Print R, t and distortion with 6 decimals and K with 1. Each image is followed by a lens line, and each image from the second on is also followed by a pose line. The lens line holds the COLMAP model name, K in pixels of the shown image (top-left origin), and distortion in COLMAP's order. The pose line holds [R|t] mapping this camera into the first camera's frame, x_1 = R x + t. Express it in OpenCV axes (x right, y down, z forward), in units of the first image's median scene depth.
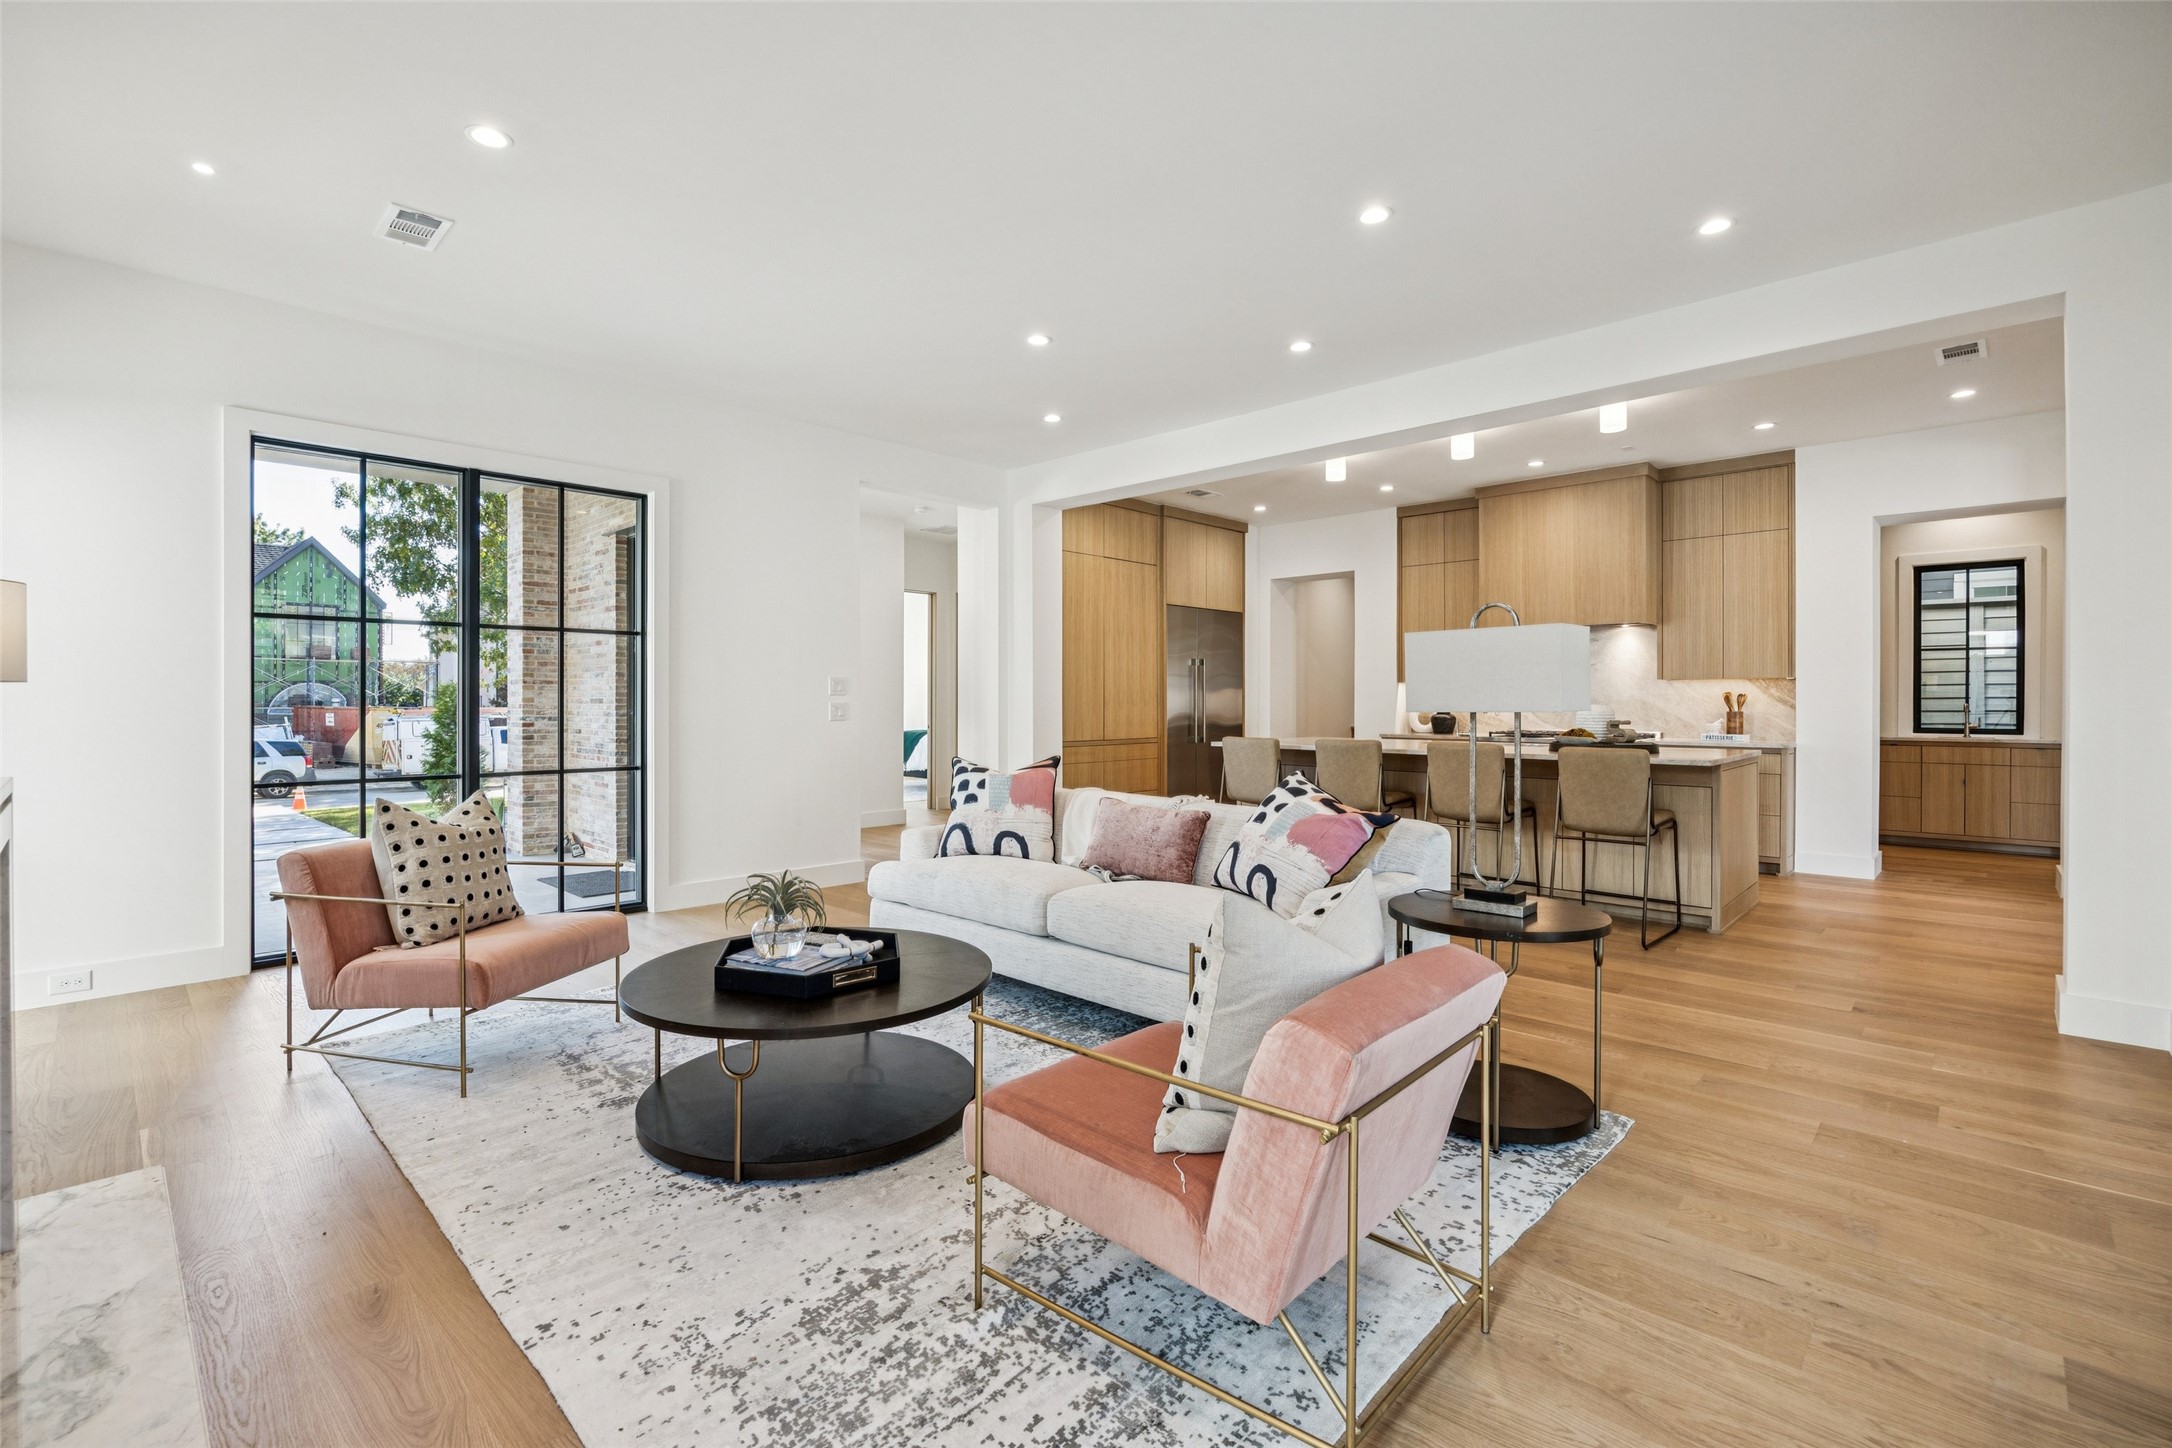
lens RADIAL K [[951.4, 0, 1087.3], [0, 951.4, 687.8], [0, 0, 1]] dist [-0.000522, -0.000013]
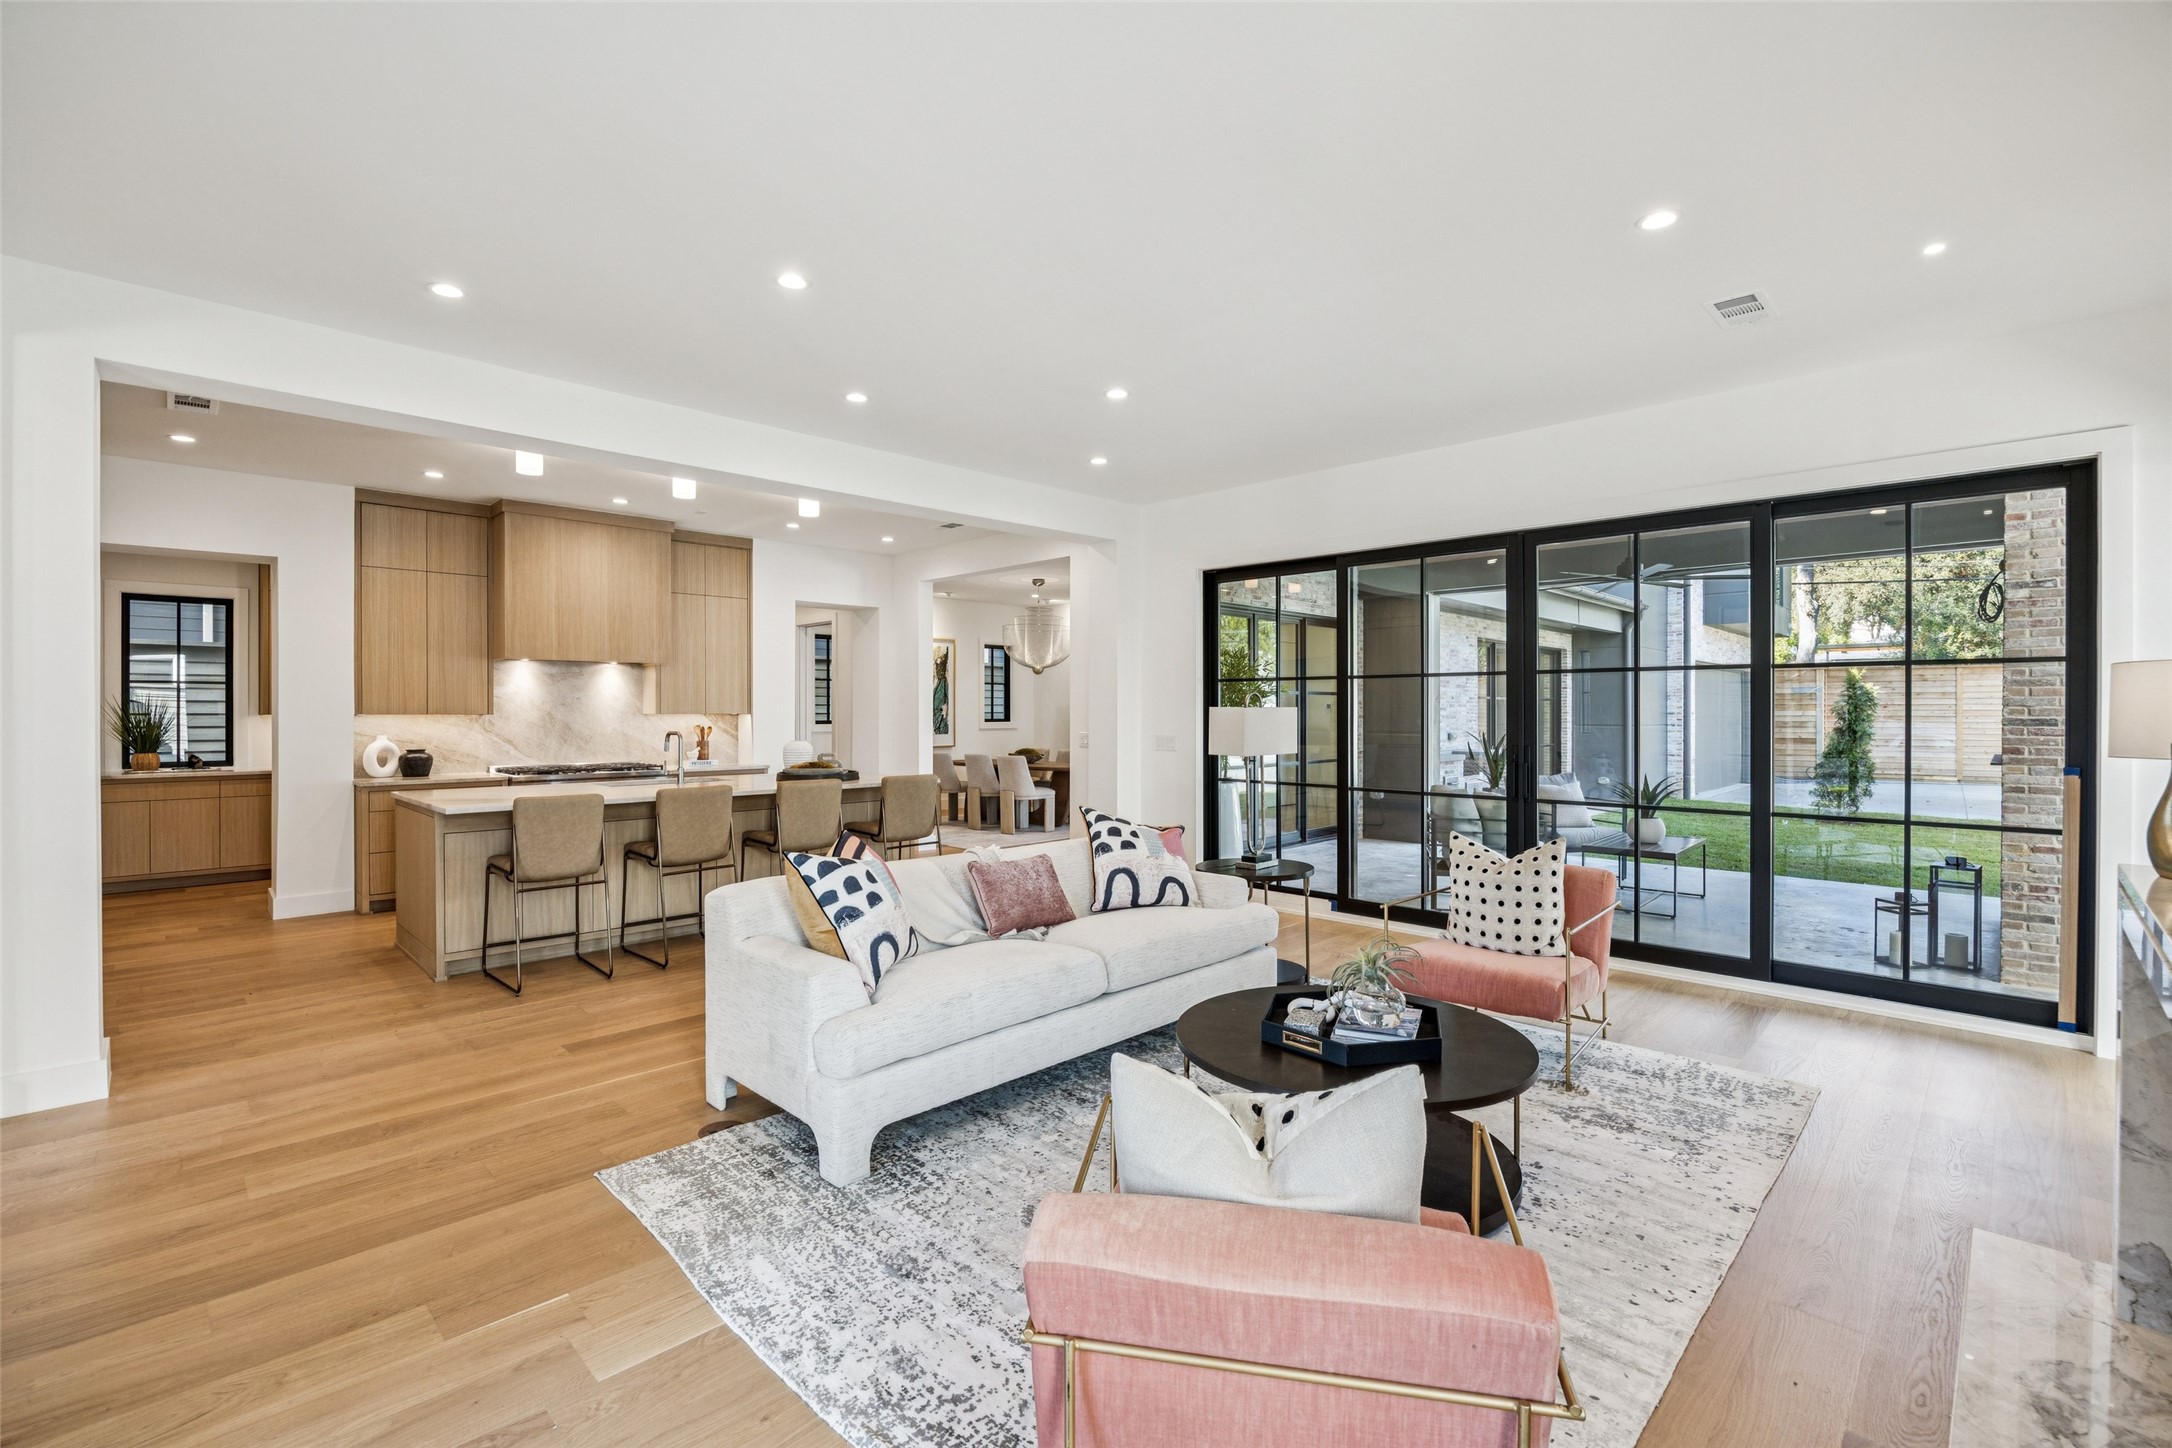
lens RADIAL K [[969.8, 0, 1086.0], [0, 969.8, 724.0], [0, 0, 1]] dist [-0.036058, -0.000071]
pose [[0.022913, -0.002384, 0.999735, -0.526996], [-0.000855, 0.999997, 0.002404, -0.005670], [-0.999737, -0.000910, 0.022911, 0.516355]]
